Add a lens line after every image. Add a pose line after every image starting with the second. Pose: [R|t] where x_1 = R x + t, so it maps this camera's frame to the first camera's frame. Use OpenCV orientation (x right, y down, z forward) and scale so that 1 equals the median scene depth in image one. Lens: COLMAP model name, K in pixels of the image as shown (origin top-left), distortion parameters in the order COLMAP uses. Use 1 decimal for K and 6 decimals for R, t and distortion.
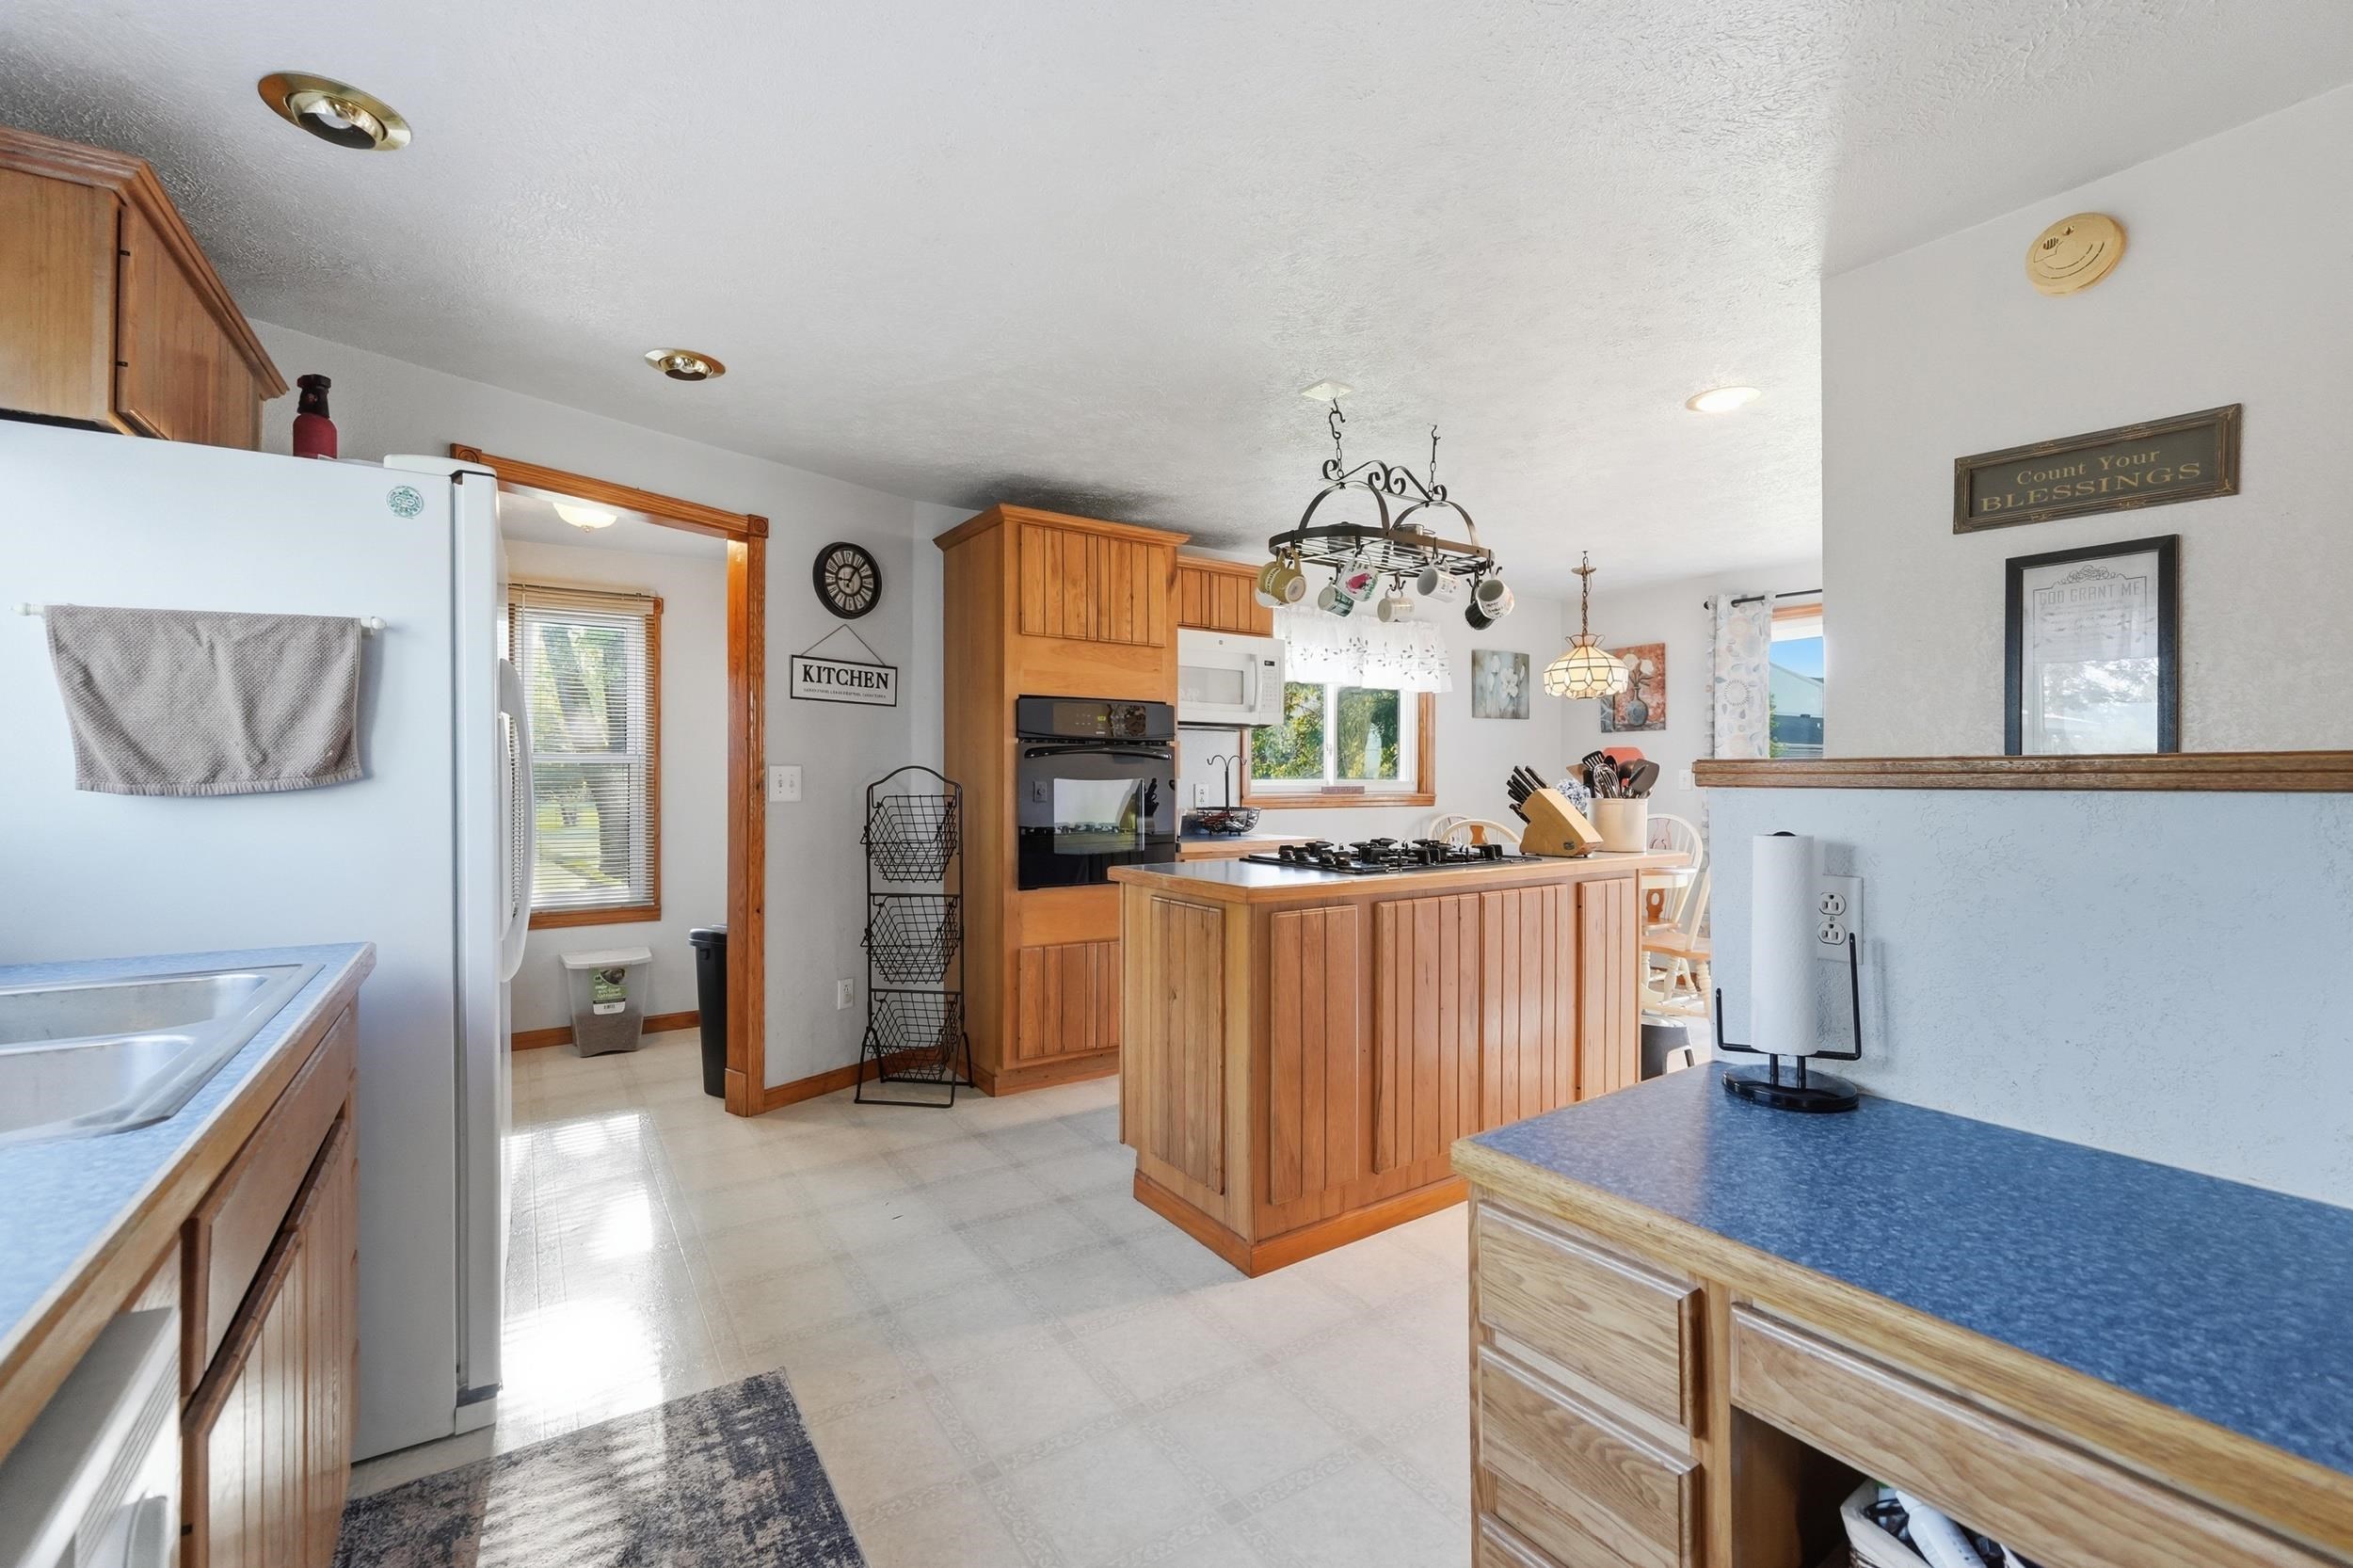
lens RADIAL K [[1002.2, 0, 1176.5], [0, 1002.2, 784.0], [0, 0, 1]] dist [0.001357, -0.000064]
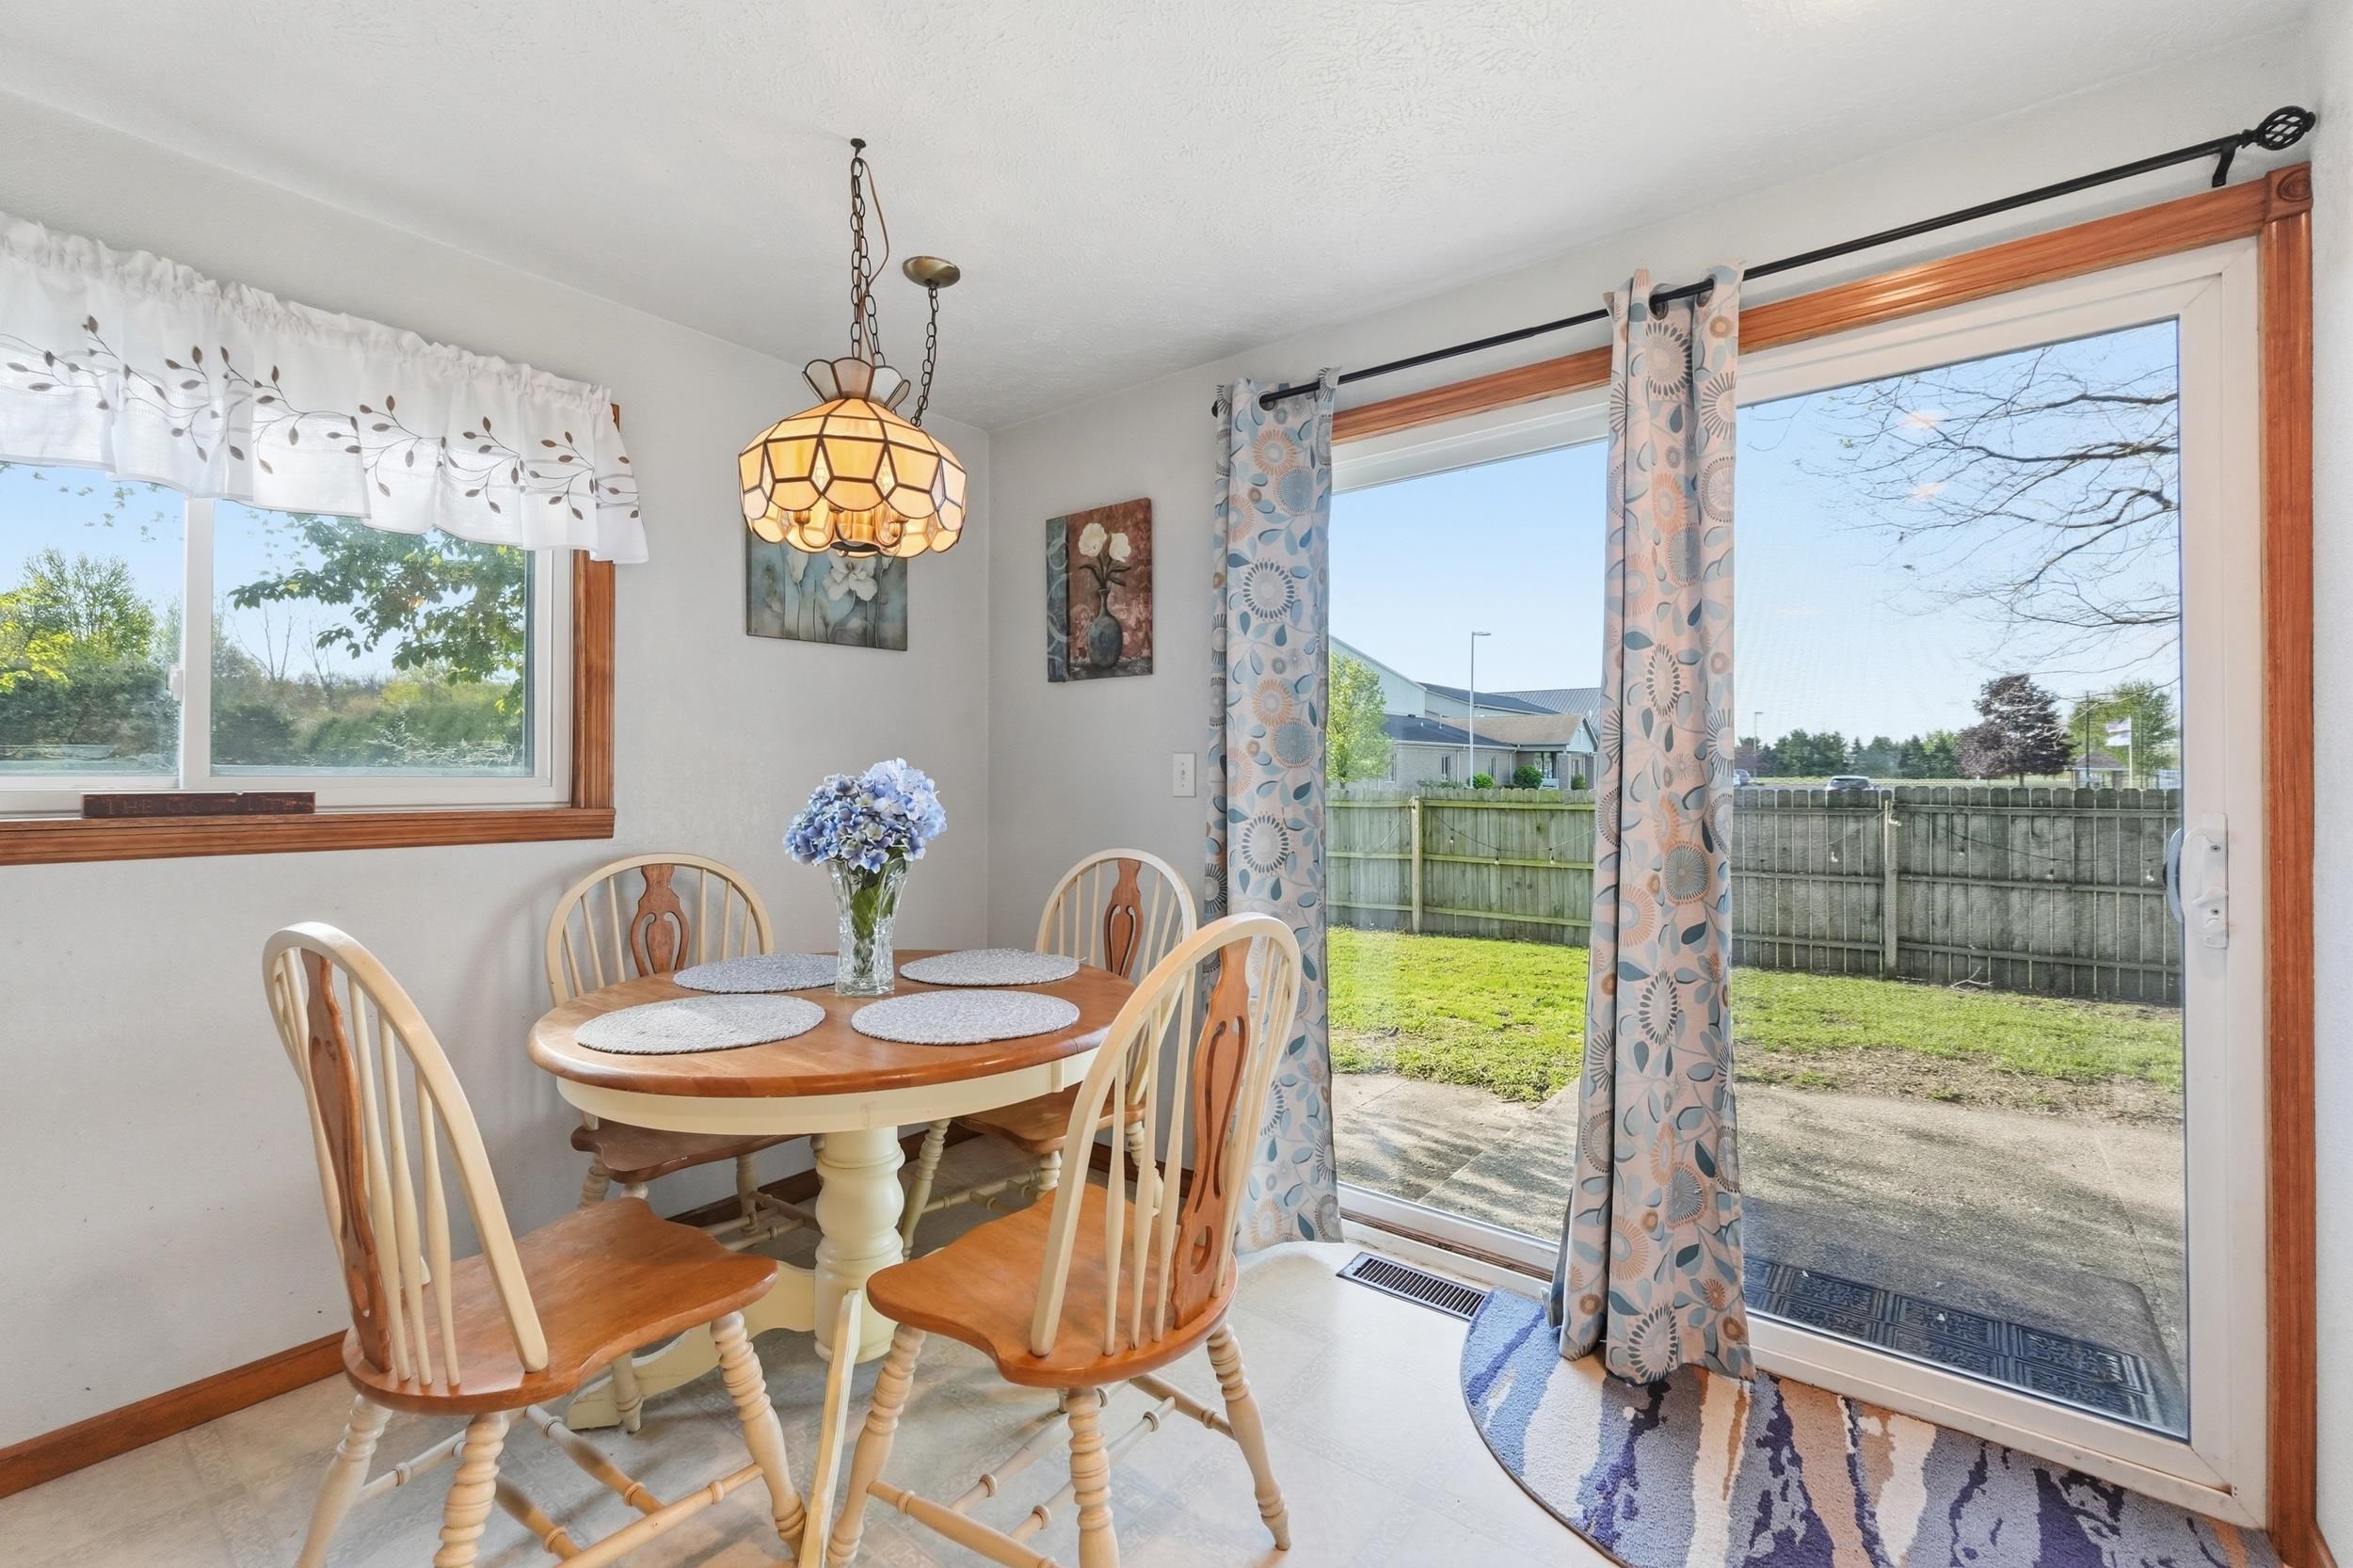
lens RADIAL K [[996.8, 0, 1163.7], [0, 996.8, 765.4], [0, 0, 1]] dist [0.002050, -0.000495]
pose [[0.950580, 0.004904, 0.310442, 0.527953], [-0.001635, 0.999940, -0.010790, -0.005773], [-0.310476, 0.009749, 0.950531, 0.823193]]
